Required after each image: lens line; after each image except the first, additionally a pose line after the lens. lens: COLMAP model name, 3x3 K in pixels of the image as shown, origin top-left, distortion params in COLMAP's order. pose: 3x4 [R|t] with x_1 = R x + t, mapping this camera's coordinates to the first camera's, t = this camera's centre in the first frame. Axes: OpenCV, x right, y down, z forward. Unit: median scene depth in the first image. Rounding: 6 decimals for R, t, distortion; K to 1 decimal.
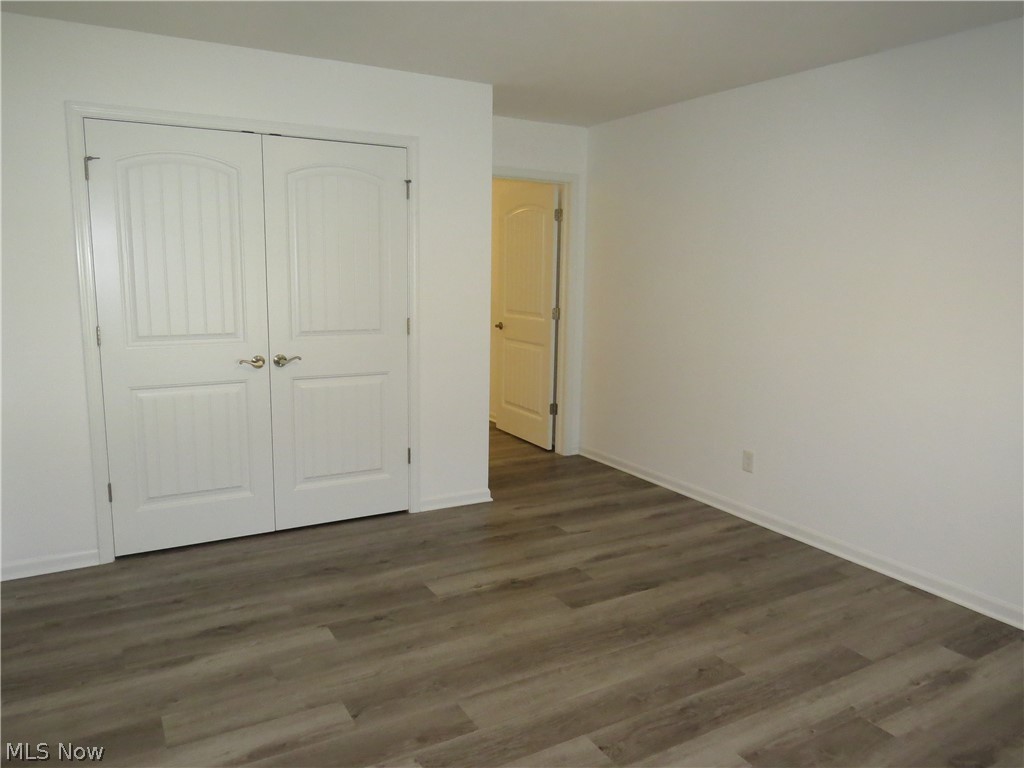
lens RADIAL K [[736.9, 0, 513.9], [0, 736.9, 386.3], [0, 0, 1]] dist [-0.027733, 0.001259]
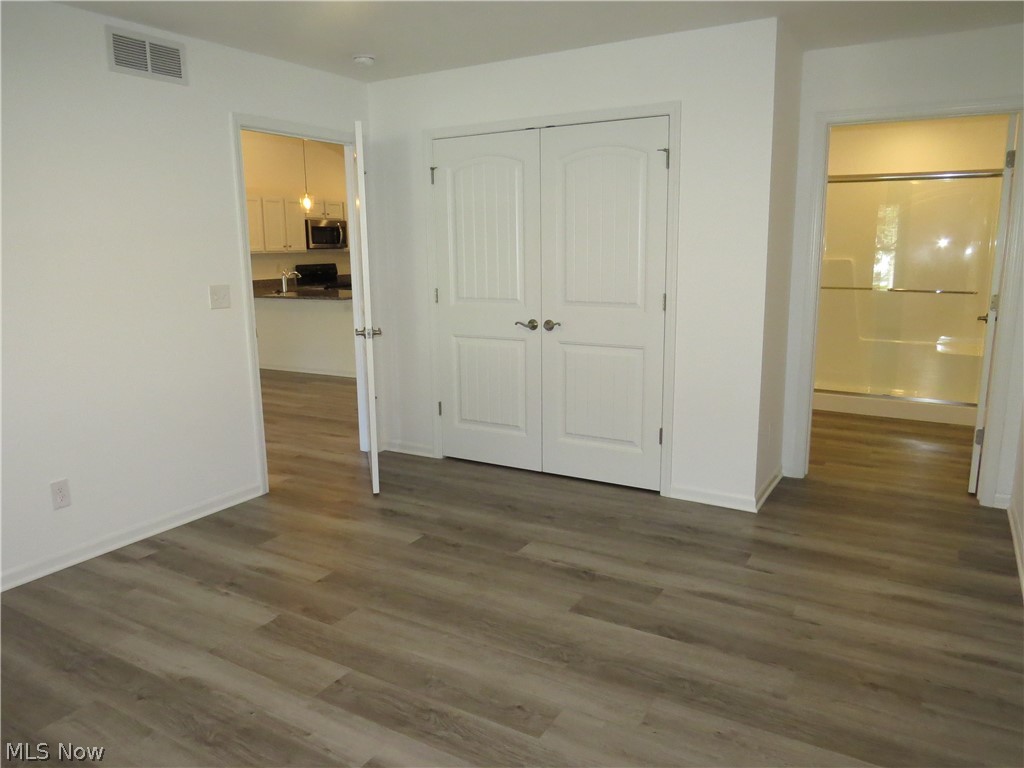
lens RADIAL K [[736.9, 0, 509.2], [0, 736.9, 383.2], [0, 0, 1]] dist [-0.027733, 0.001259]
pose [[0.493012, 0.146479, -0.857603, 0.724912], [-0.124111, 0.987485, 0.097315, -0.055553], [0.861125, 0.058460, 0.505021, 0.413066]]
